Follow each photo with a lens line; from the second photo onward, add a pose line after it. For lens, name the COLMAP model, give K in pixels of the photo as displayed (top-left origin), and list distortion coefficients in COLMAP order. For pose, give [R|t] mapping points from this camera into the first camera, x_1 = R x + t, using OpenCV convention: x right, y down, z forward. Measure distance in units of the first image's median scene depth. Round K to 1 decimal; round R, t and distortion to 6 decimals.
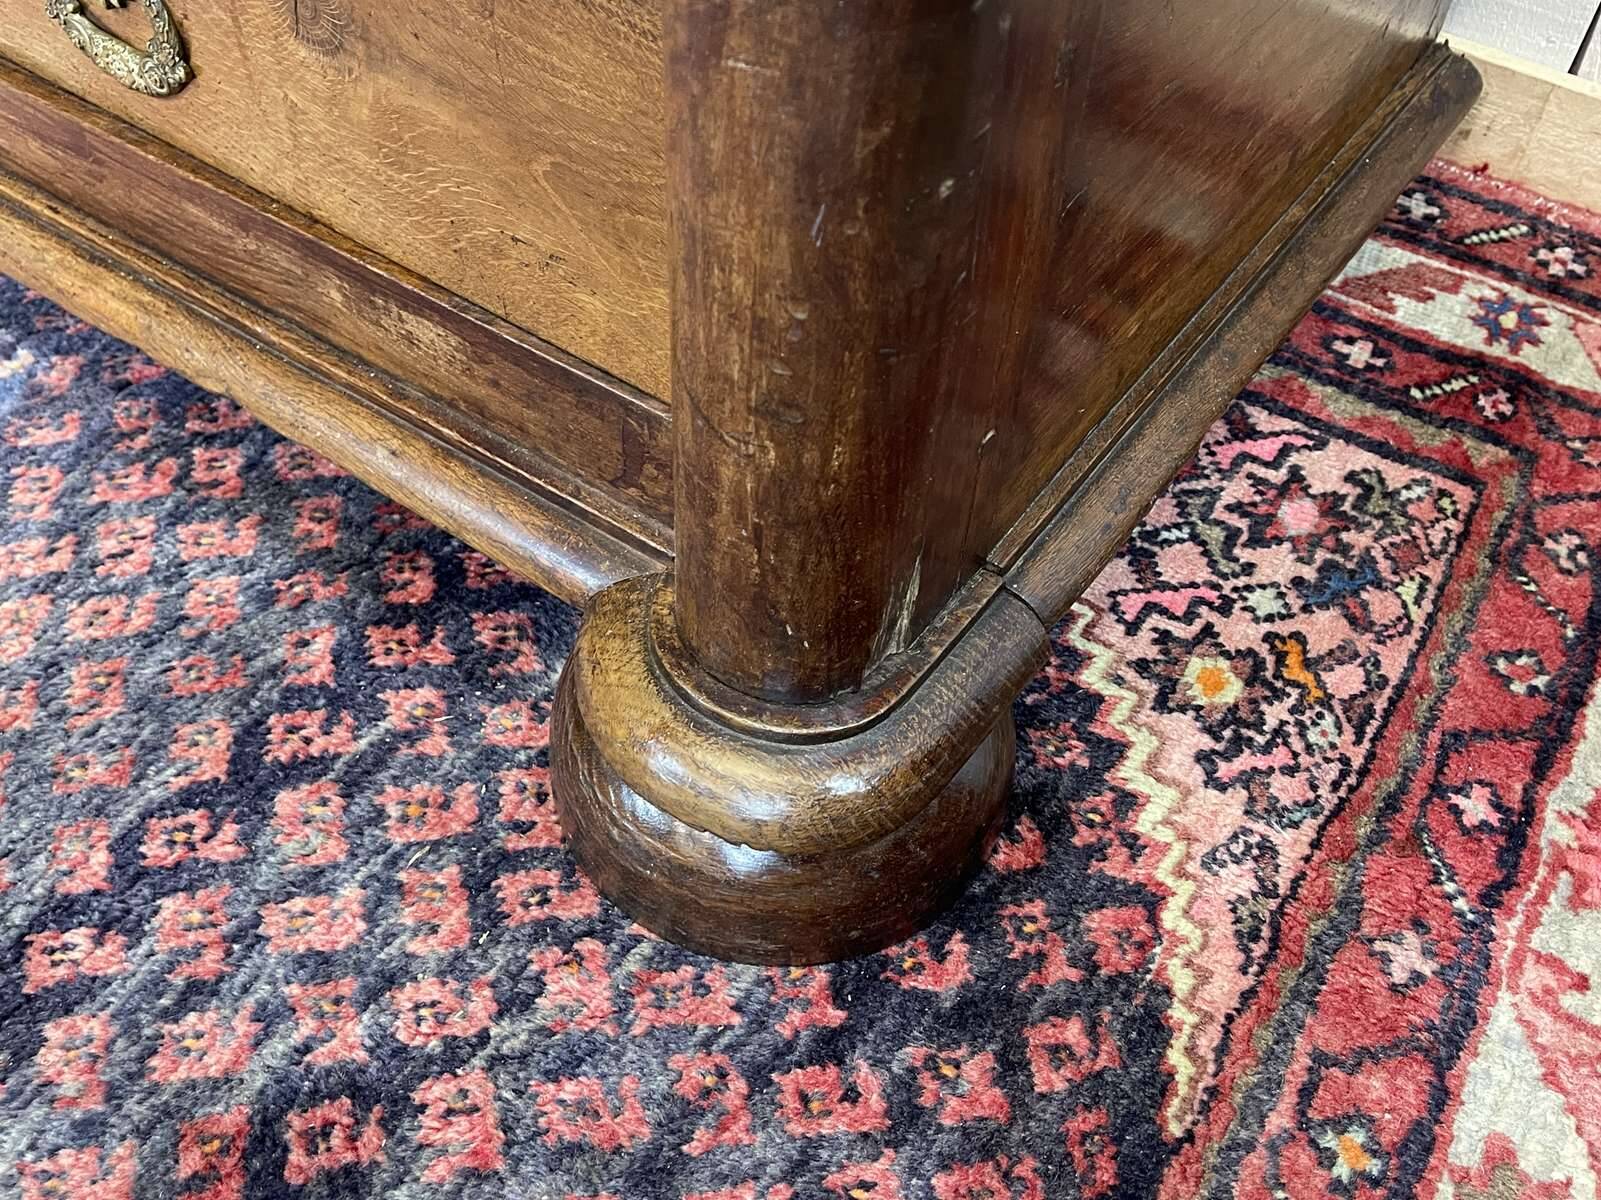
lens RADIAL K [[1453.2, 0, 800.5], [0, 1453.2, 605.7], [0, 0, 1]] dist [0.046340, -0.033770]
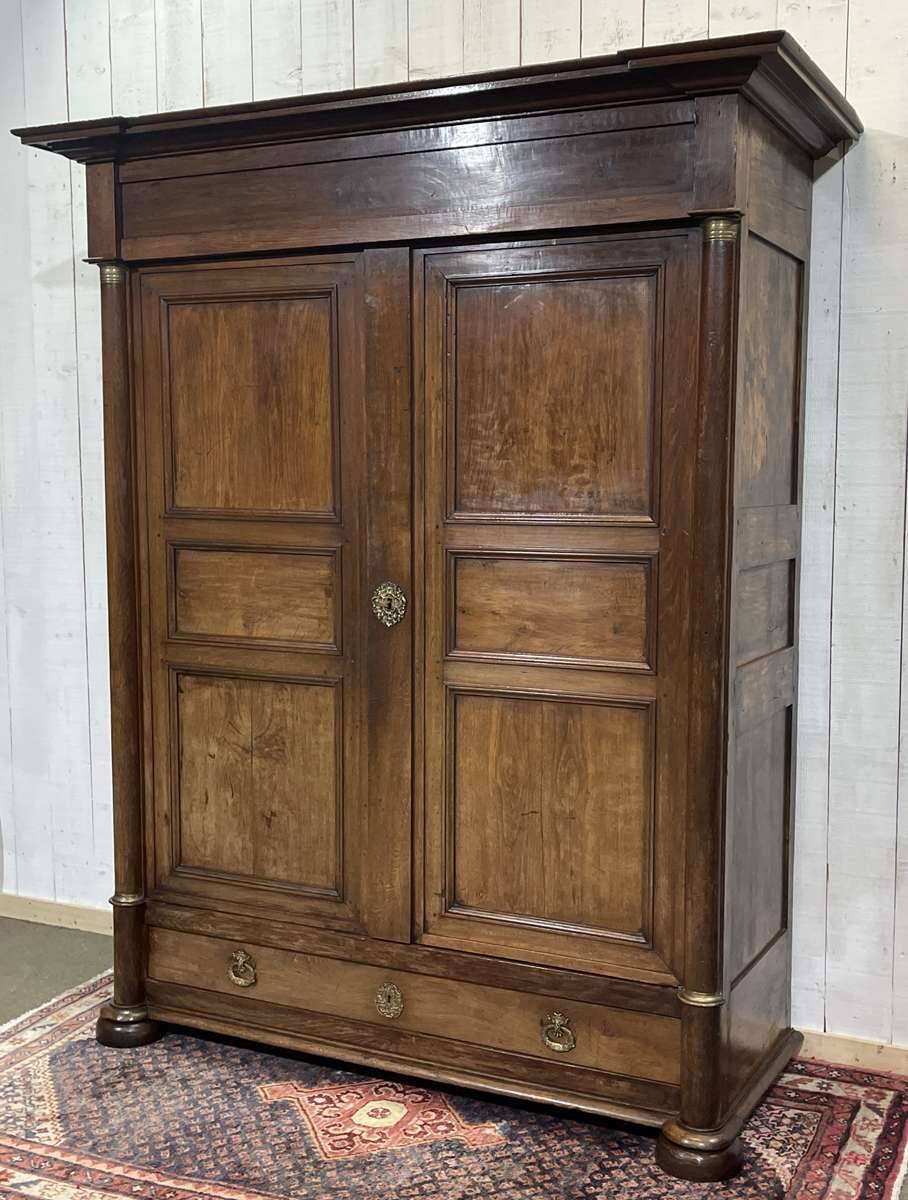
lens RADIAL K [[1408.9, 0, 491.0], [0, 1408.9, 599.2], [0, 0, 1]] dist [0.032980, -0.007357]
pose [[0.988330, -0.060955, 0.139599, -1.335425], [0.140161, 0.722782, -0.676714, 1.983738], [-0.059651, 0.688383, 0.722890, -4.003655]]
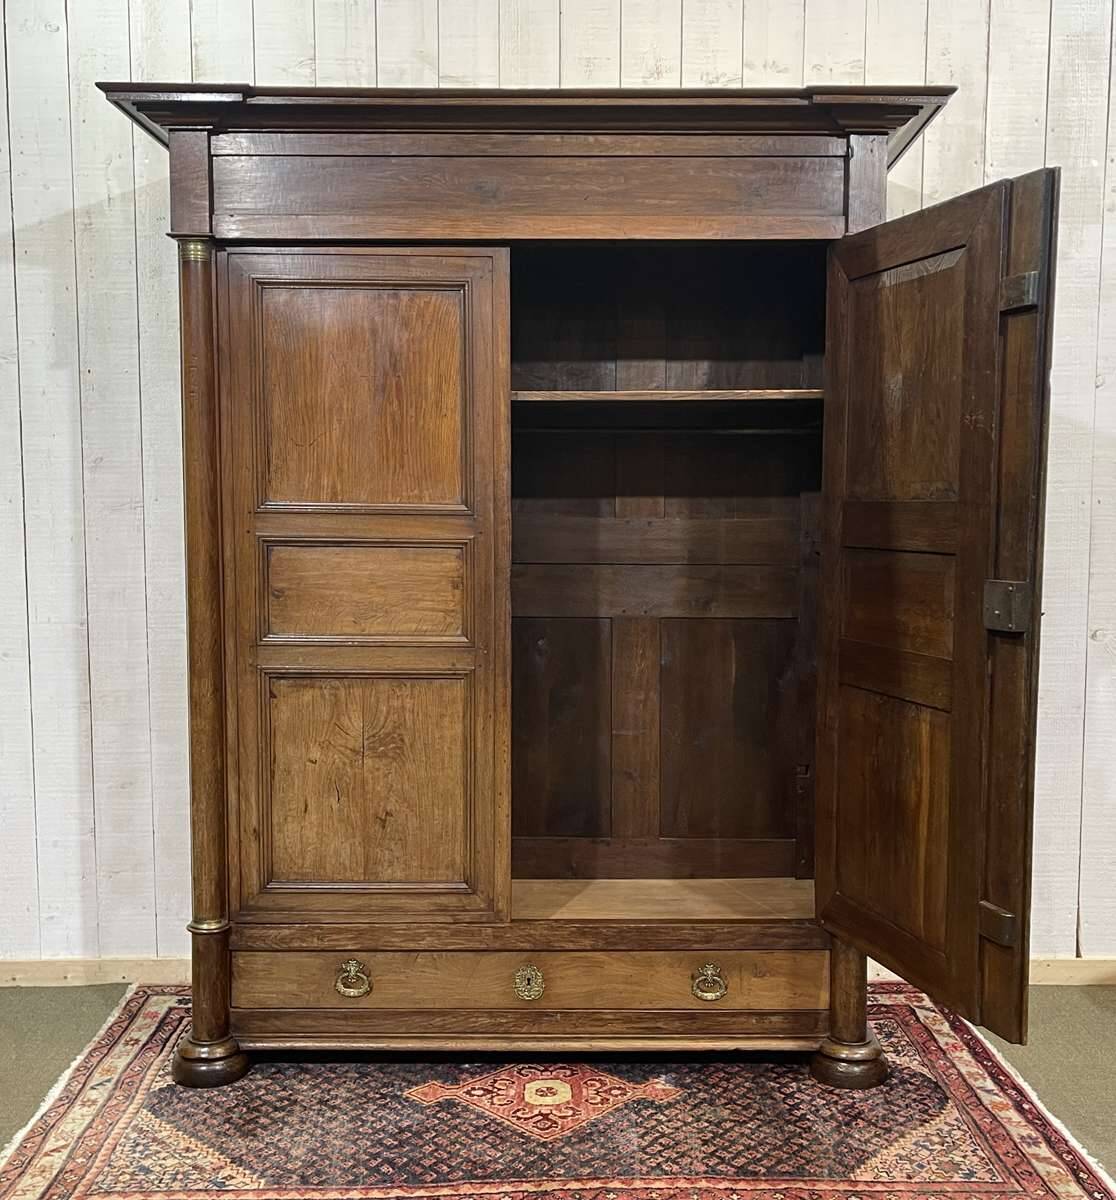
lens RADIAL K [[1350.1, 0, 582.4], [0, 1350.1, 602.2], [0, 0, 1]] dist [0.021371, 0.023811]
pose [[0.827300, -0.089956, 0.554511, -3.773373], [0.448574, 0.699992, -0.555692, 1.339885], [-0.338165, 0.708463, 0.619455, -3.379921]]
